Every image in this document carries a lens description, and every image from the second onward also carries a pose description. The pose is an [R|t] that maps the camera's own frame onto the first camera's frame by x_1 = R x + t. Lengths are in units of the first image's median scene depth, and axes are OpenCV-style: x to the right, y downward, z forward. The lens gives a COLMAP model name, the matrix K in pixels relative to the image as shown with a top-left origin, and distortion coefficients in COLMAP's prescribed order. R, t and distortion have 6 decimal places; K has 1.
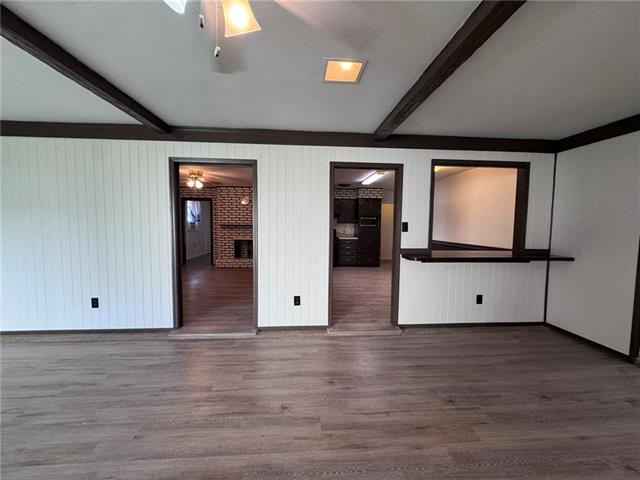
lens RADIAL K [[256.1, 0, 319.4], [0, 256.1, 240.3], [0, 0, 1]] dist [-0.003534, 0.000350]
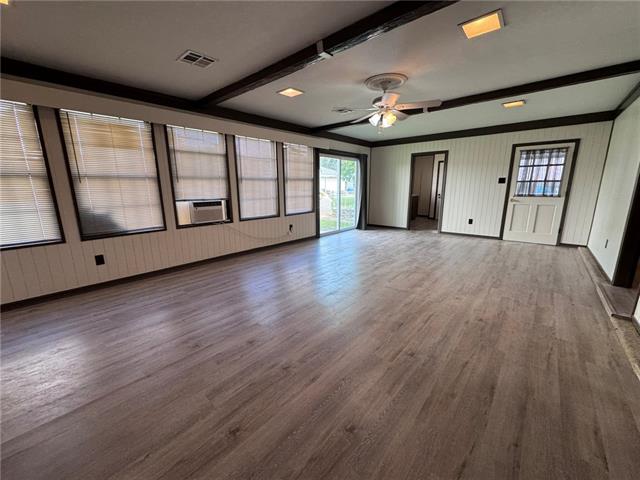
lens RADIAL K [[256.1, 0, 319.4], [0, 256.1, 240.3], [0, 0, 1]] dist [-0.003534, 0.000350]
pose [[-0.709358, 0.140760, -0.690650, 0.815631], [-0.047131, 0.968191, 0.245732, -0.000497], [0.703271, 0.206863, -0.680160, 0.793217]]
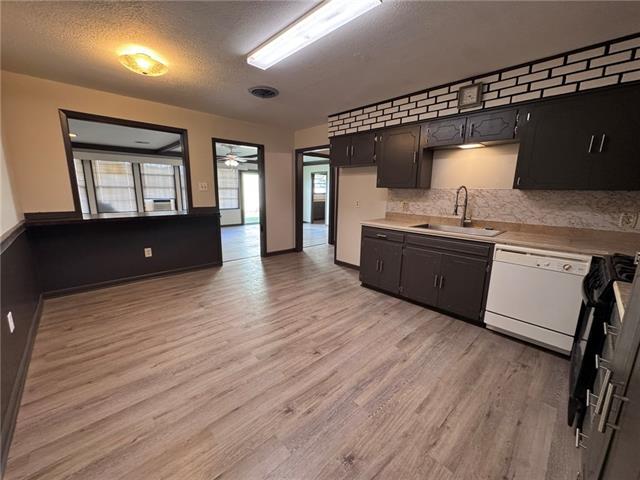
lens RADIAL K [[256.1, 0, 319.4], [0, 256.1, 240.3], [0, 0, 1]] dist [-0.003534, 0.000350]
pose [[-0.768250, 0.100096, -0.632275, 0.735946], [-0.065529, 0.970214, 0.233217, -0.139972], [0.636787, 0.220601, -0.738808, 2.344177]]
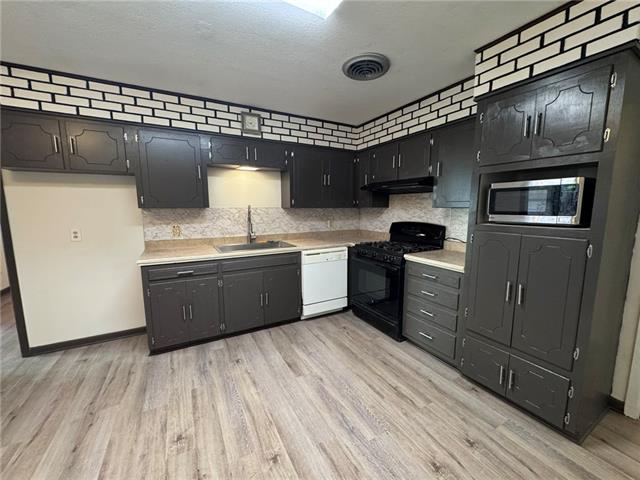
lens RADIAL K [[256.1, 0, 319.4], [0, 256.1, 240.3], [0, 0, 1]] dist [-0.003534, 0.000350]
pose [[0.423962, 0.108243, -0.899189, 0.739529], [-0.050660, 0.994112, 0.095784, -0.124521], [0.904262, 0.004944, 0.426949, 1.816162]]
